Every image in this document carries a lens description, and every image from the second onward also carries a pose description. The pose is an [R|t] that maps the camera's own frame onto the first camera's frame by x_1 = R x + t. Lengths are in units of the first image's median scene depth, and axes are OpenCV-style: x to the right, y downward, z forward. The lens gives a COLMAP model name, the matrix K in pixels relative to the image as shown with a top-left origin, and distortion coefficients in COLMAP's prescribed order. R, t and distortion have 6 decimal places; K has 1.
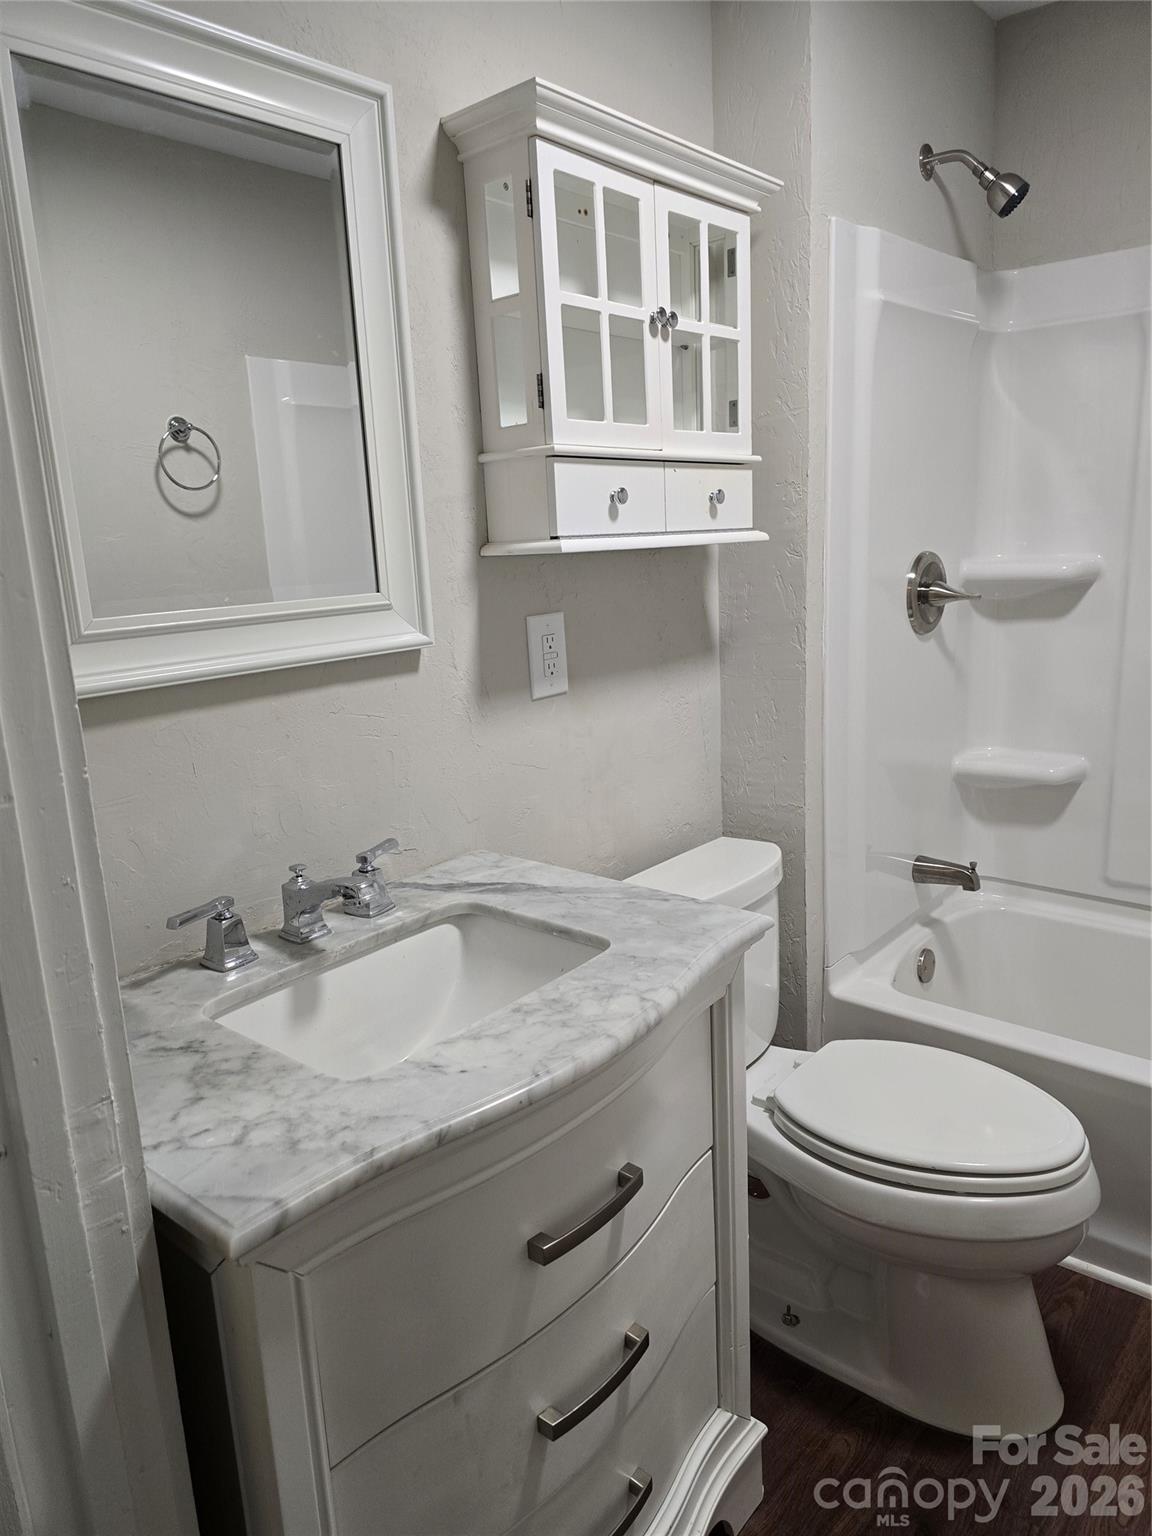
lens RADIAL K [[1040.0, 0, 574.3], [0, 1040.0, 760.3], [0, 0, 1]] dist [0.069342, -0.075493]
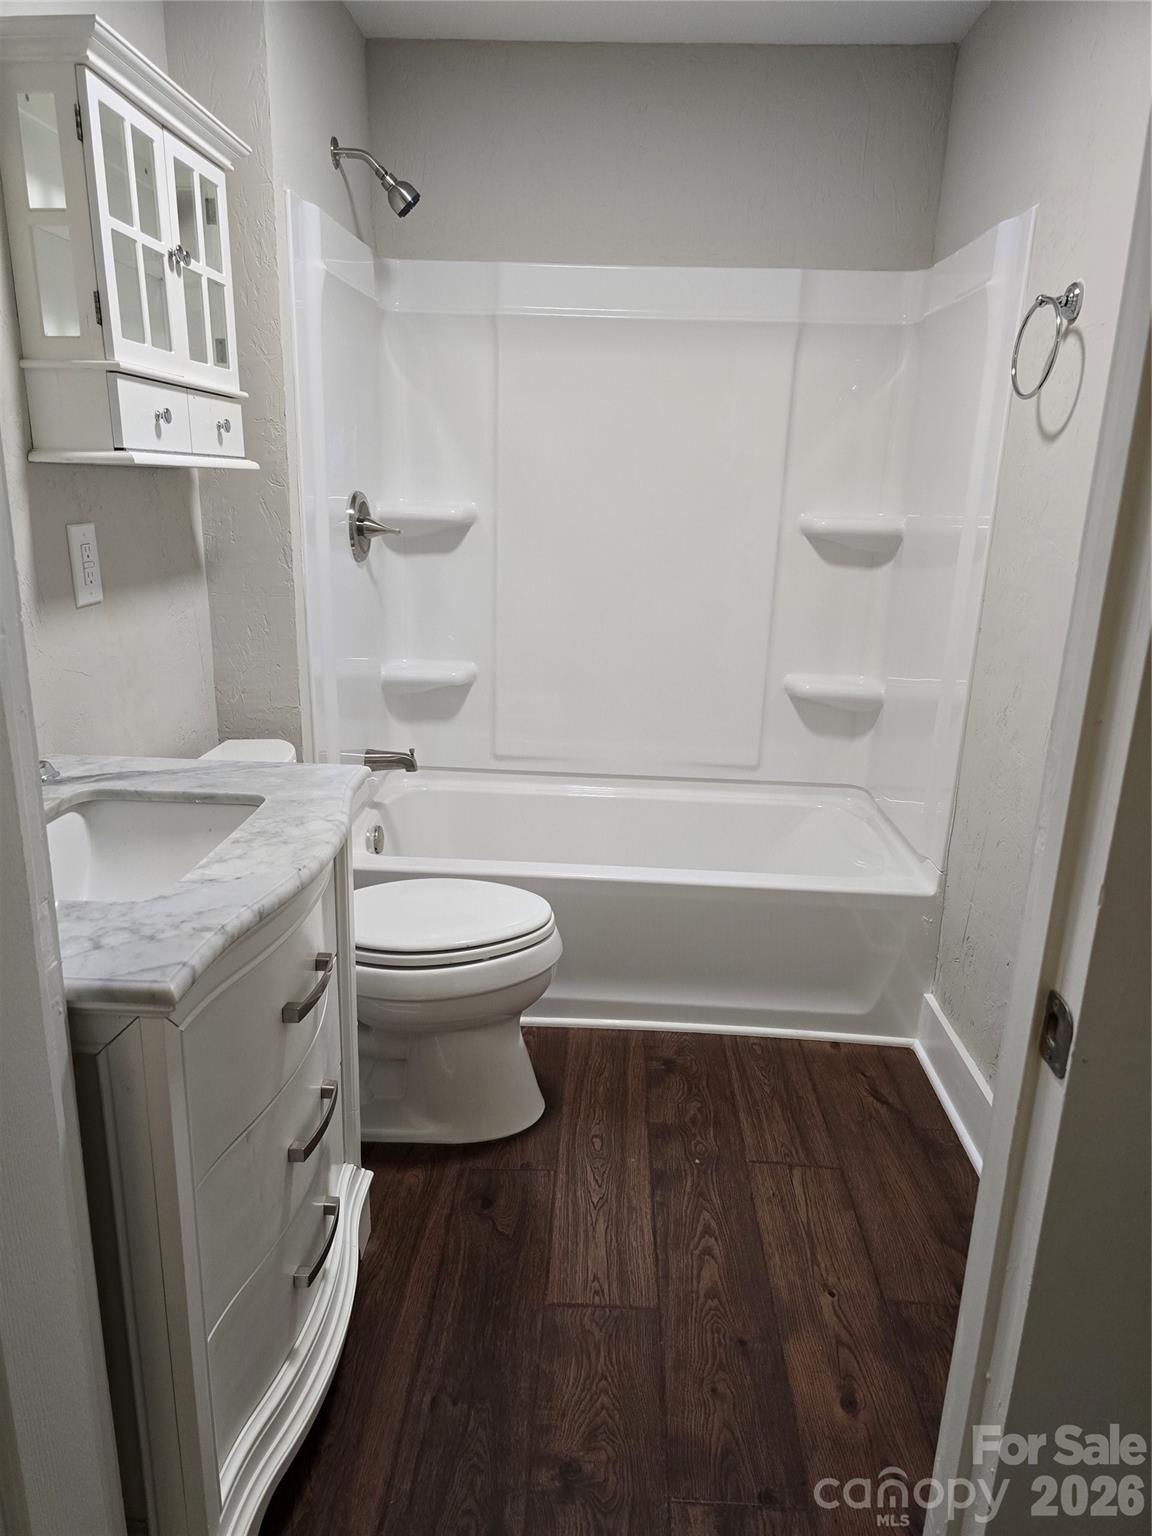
lens RADIAL K [[1040.6, 0, 577.9], [0, 1040.6, 771.6], [0, 0, 1]] dist [0.072757, -0.069526]
pose [[0.785690, -0.104546, 0.609722, -0.271230], [0.072135, 0.994376, 0.077547, 0.051664], [-0.614400, -0.016945, 0.788813, -0.118824]]
